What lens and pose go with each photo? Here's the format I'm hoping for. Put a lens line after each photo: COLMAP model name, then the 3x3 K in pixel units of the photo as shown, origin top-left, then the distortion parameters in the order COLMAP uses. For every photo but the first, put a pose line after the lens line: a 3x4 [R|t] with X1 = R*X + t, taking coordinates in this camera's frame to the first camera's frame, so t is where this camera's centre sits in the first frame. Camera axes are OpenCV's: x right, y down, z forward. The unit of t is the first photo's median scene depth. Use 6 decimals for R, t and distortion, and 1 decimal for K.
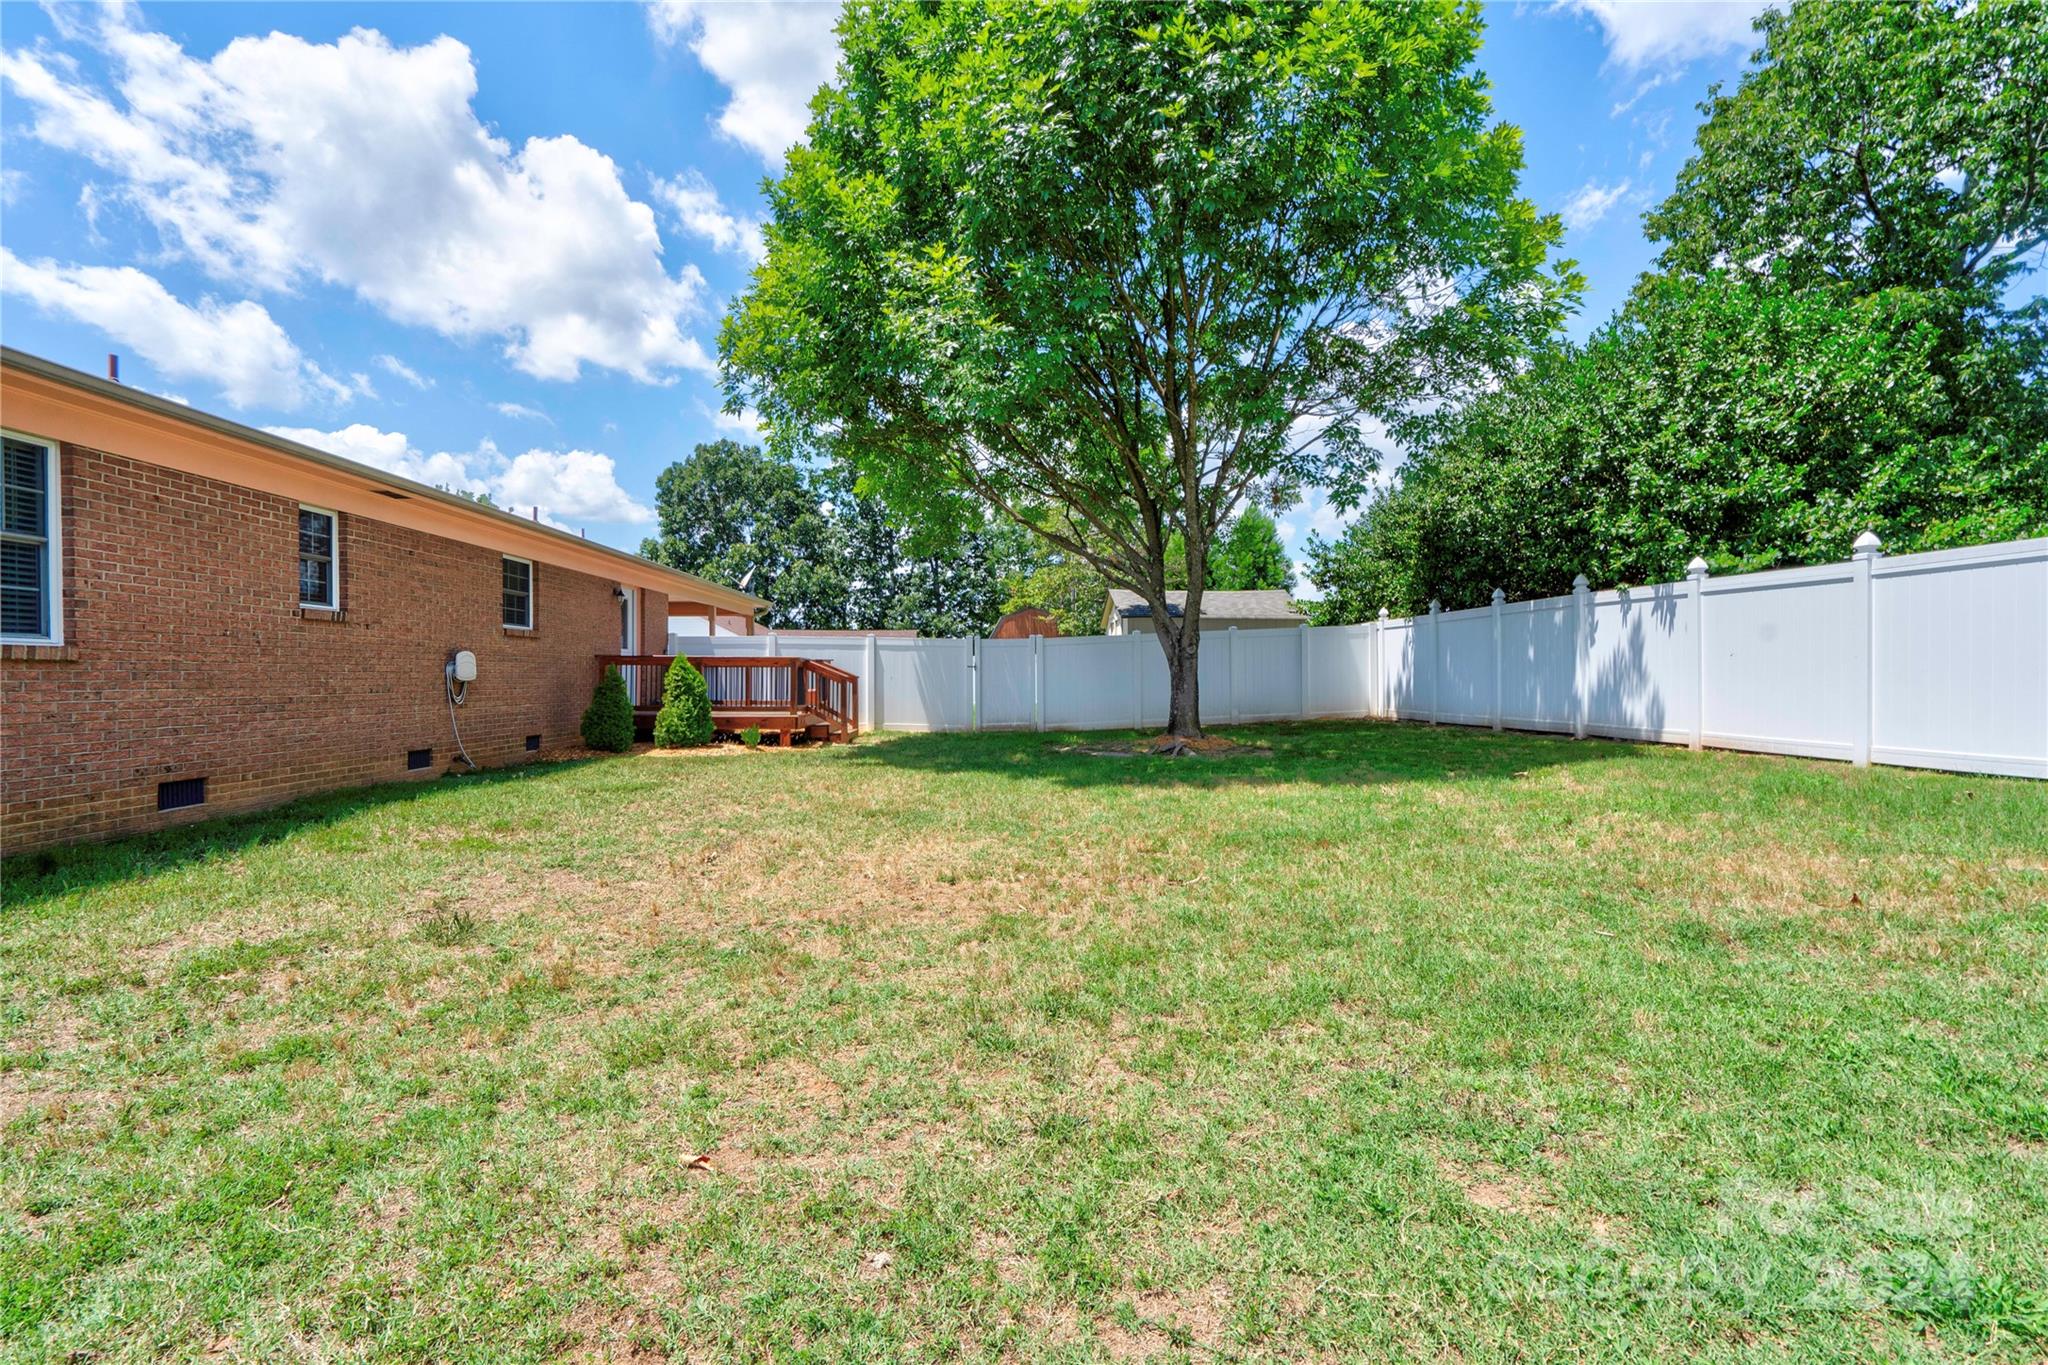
lens RADIAL K [[930.8, 0, 977.4], [0, 930.8, 682.2], [0, 0, 1]] dist [0.001560, 0.000169]
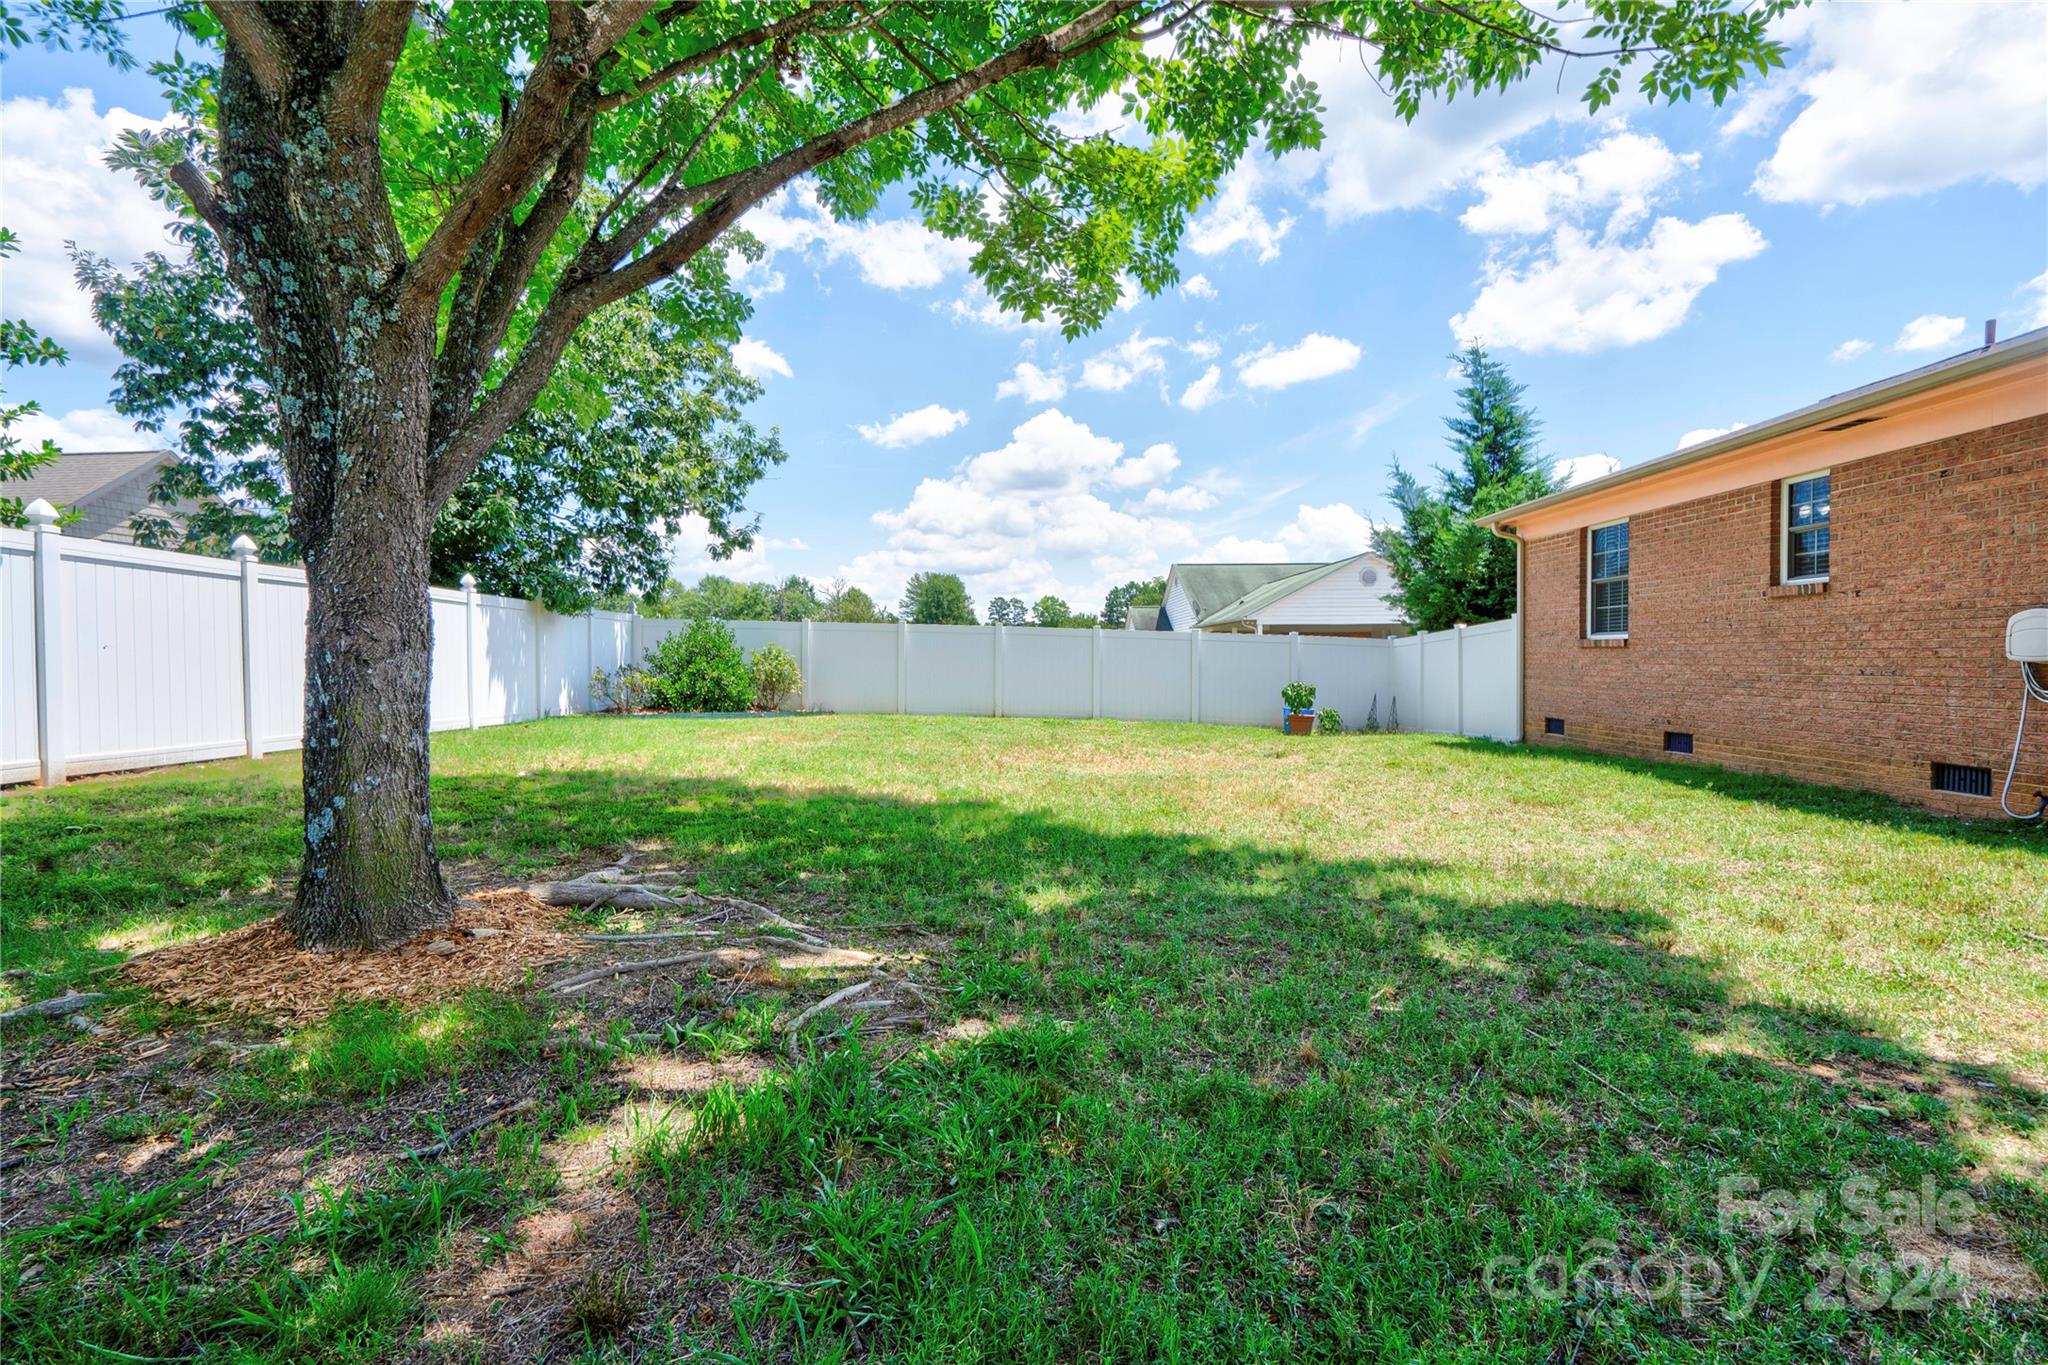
lens RADIAL K [[930.8, 0, 977.4], [0, 930.8, 682.2], [0, 0, 1]] dist [0.001560, 0.000169]
pose [[-0.998649, 0.014137, 0.050005, 0.070448], [0.015600, 0.999458, 0.028998, -0.017135], [-0.049568, 0.029739, -0.998328, 1.755220]]
